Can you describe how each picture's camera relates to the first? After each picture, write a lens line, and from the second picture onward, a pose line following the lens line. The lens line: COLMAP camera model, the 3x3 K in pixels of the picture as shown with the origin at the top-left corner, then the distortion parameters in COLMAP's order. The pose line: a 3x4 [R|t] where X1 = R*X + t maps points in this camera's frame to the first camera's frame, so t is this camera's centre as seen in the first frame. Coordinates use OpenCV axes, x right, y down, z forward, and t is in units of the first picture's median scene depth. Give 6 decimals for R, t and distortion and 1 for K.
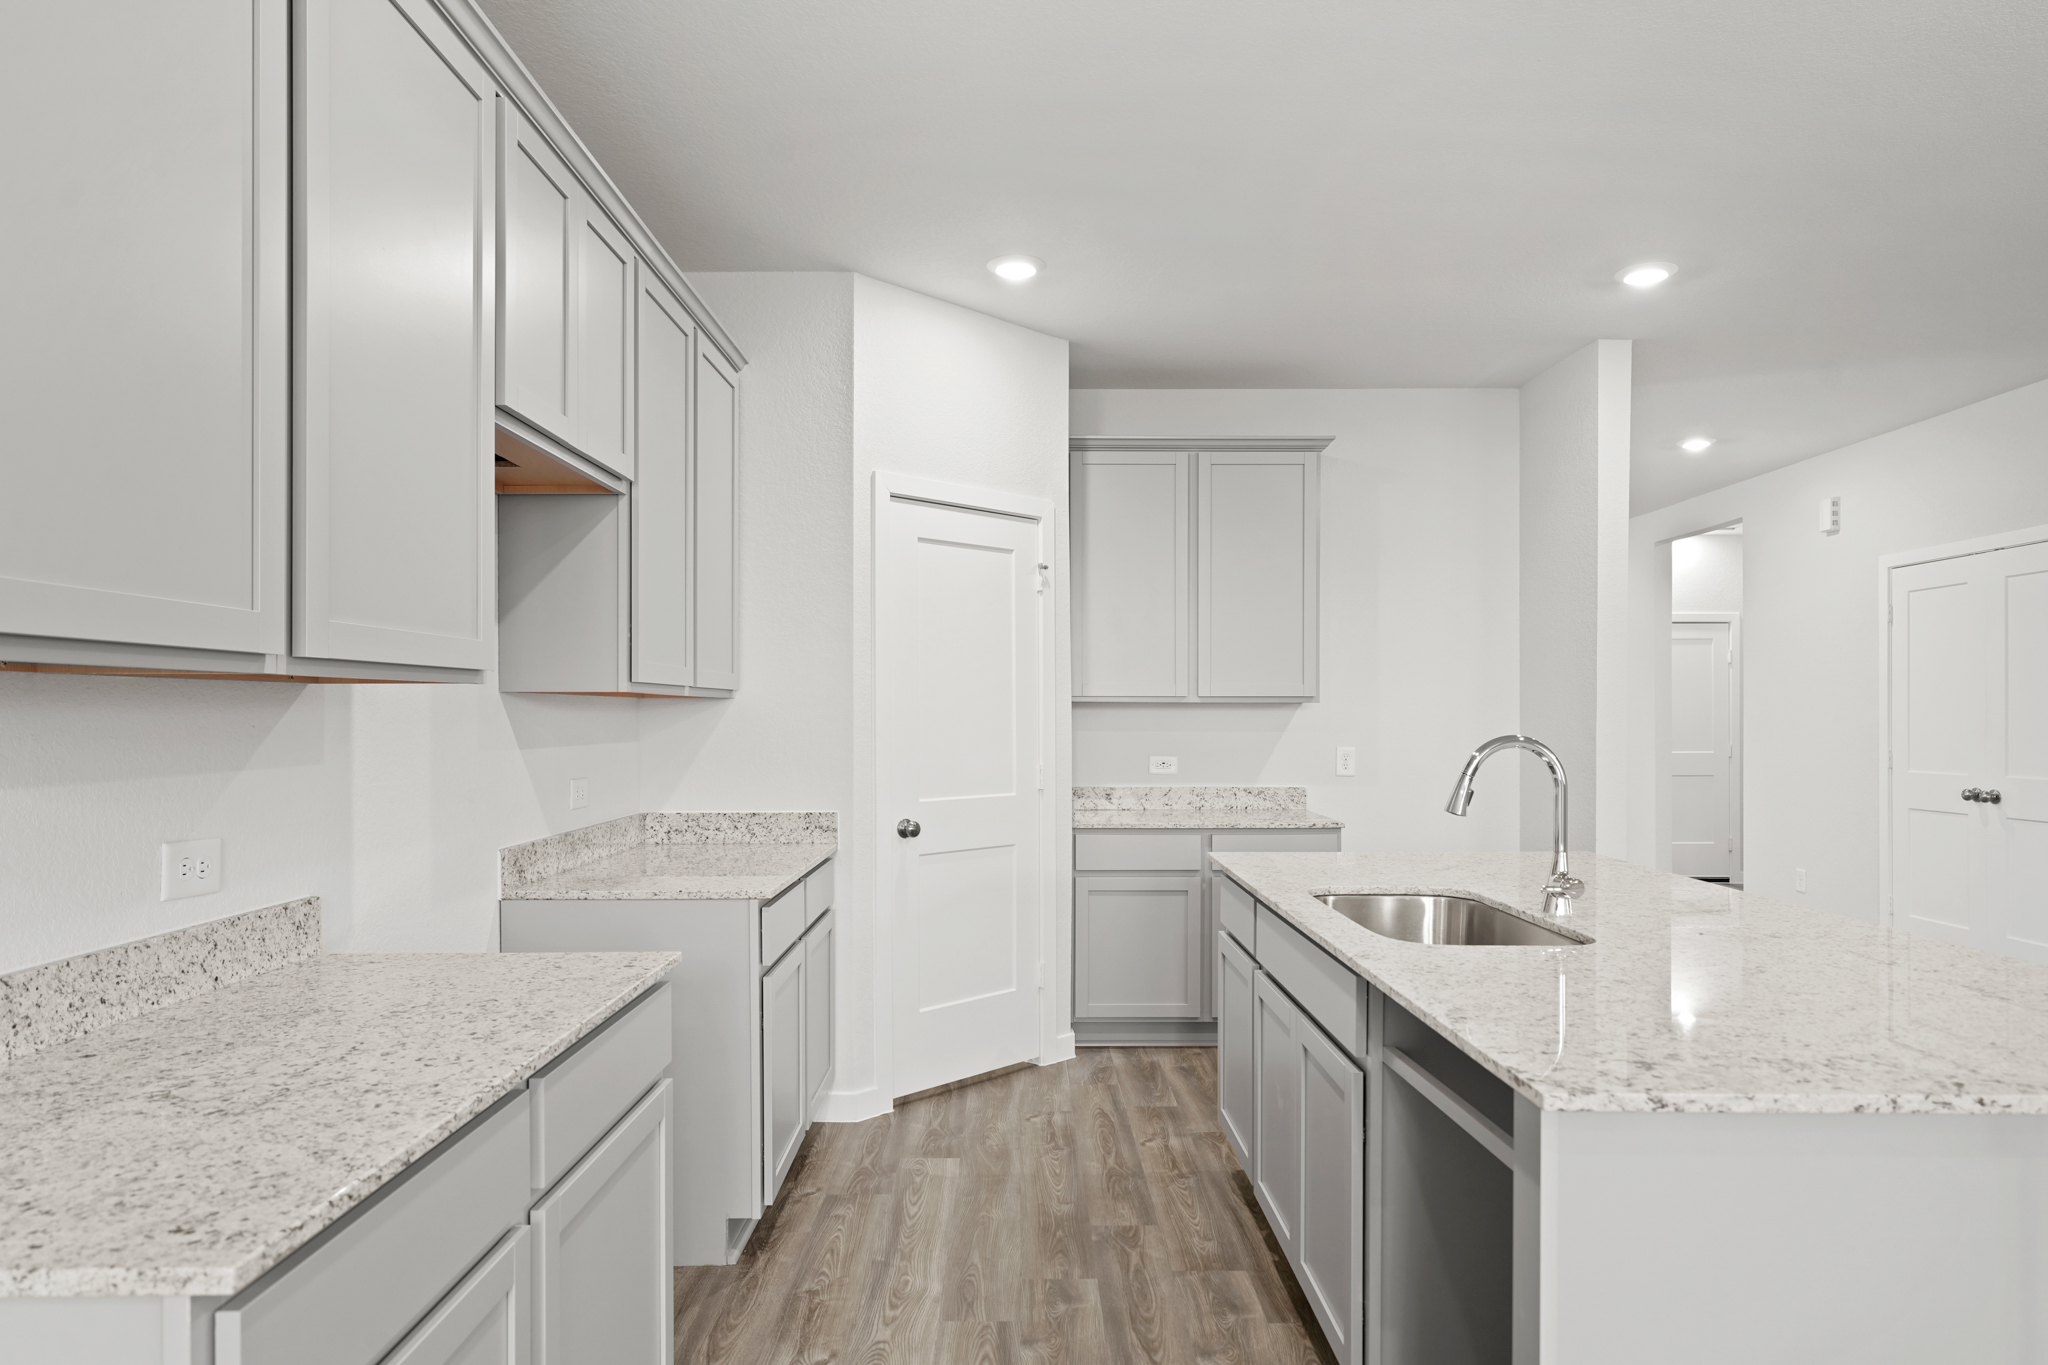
lens RADIAL K [[1232.0, 0, 1030.7], [0, 1232.0, 695.7], [0, 0, 1]] dist [0.001180, 0.000140]
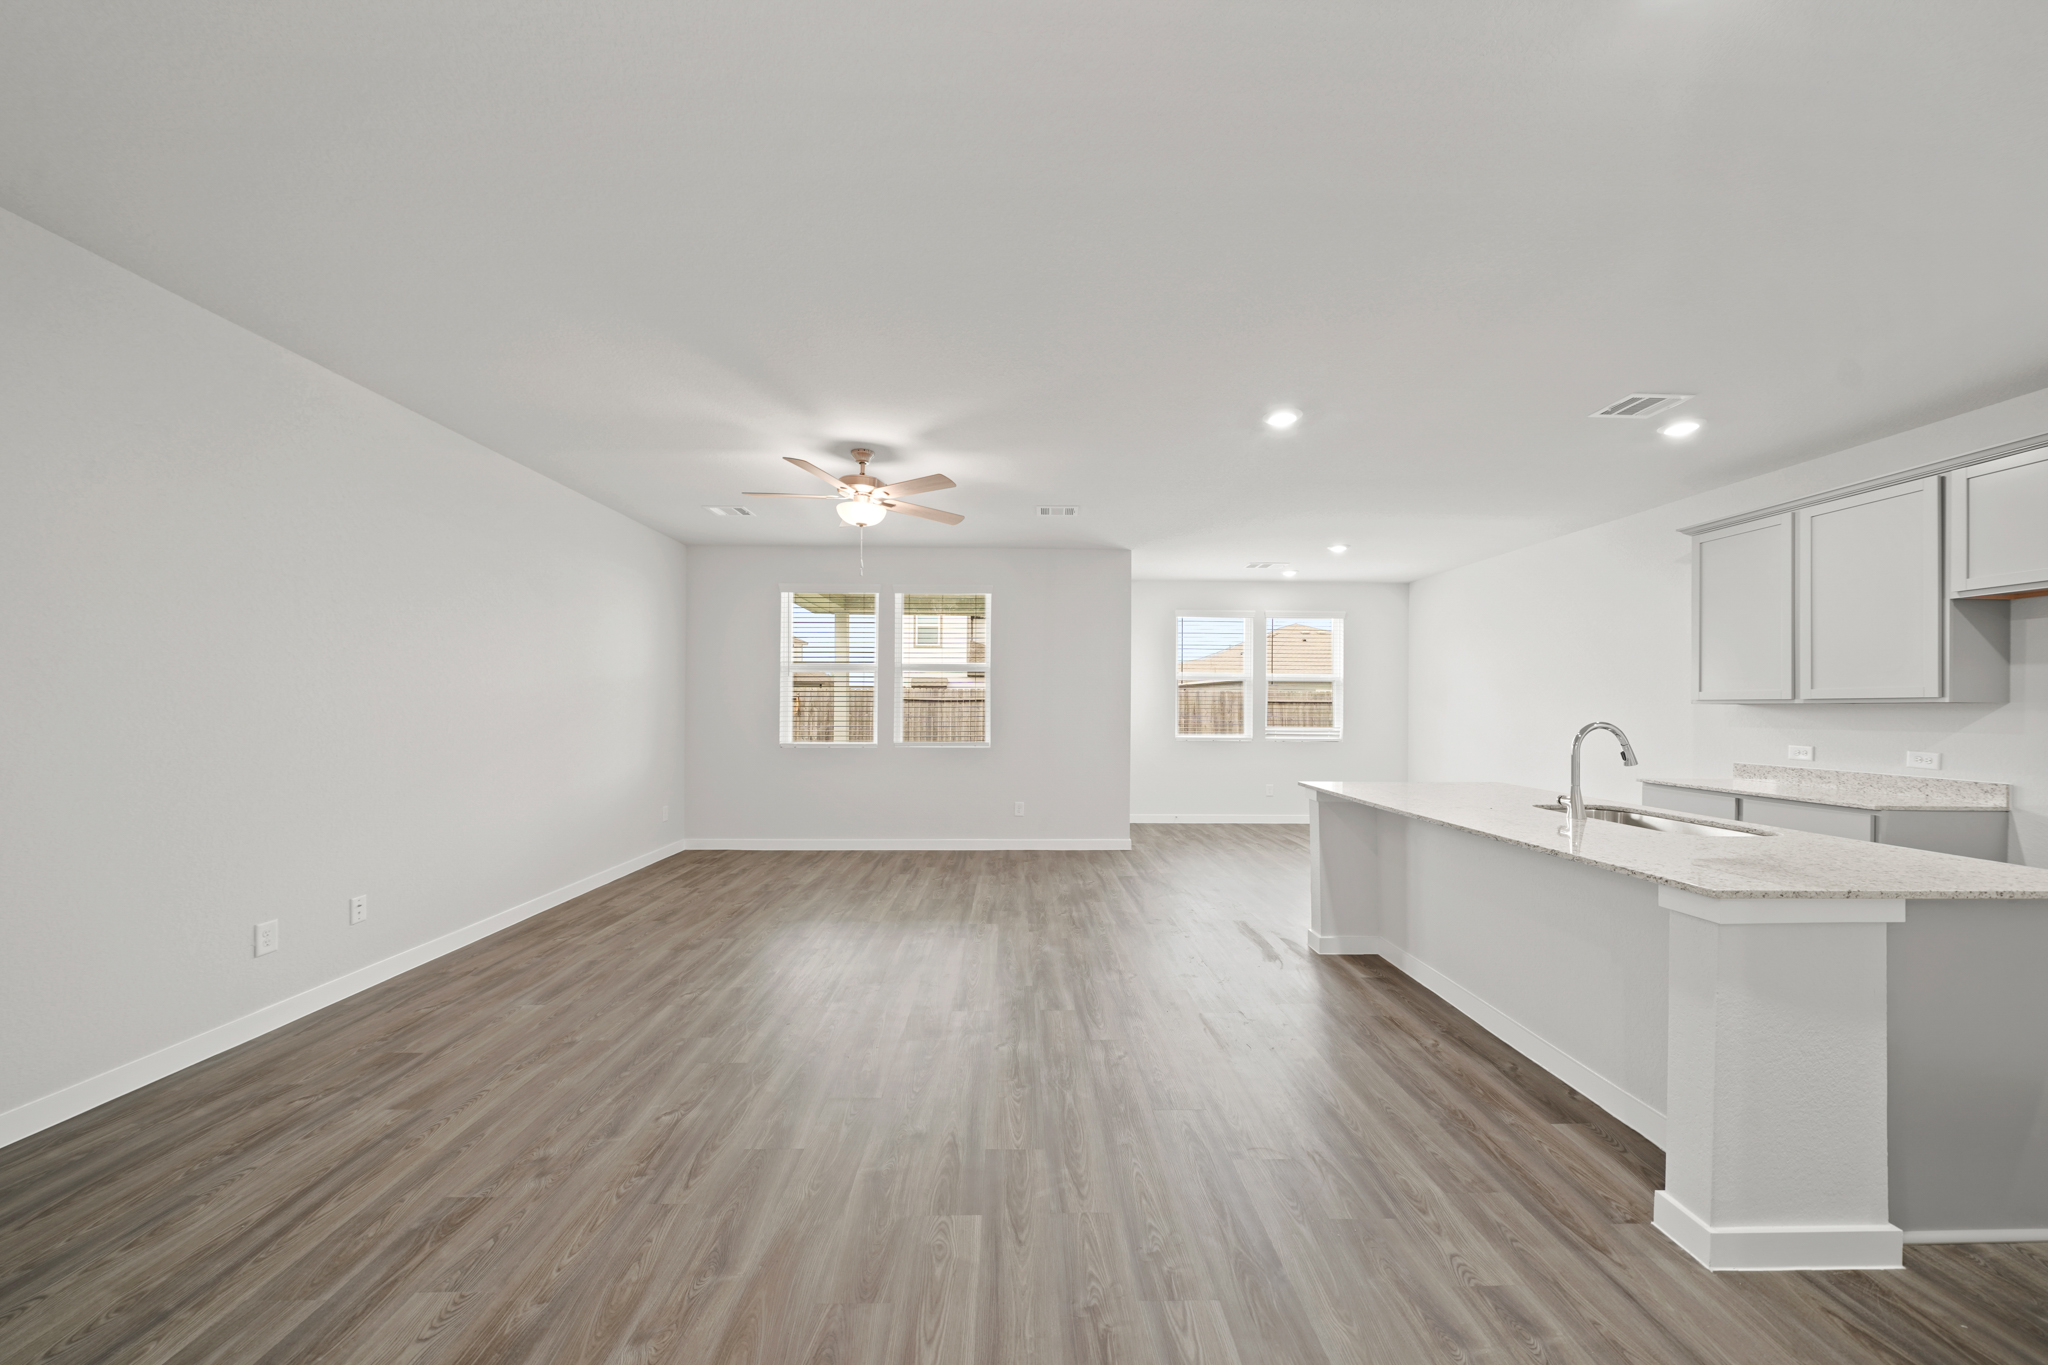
lens RADIAL K [[704.9, 0, 1020.1], [0, 704.9, 697.9], [0, 0, 1]] dist [-0.004990, -0.000037]
pose [[-0.999886, -0.012369, -0.008660, 0.674405], [-0.012148, 0.999611, -0.025114, 0.019370], [0.008968, -0.025006, -0.999647, 1.098167]]
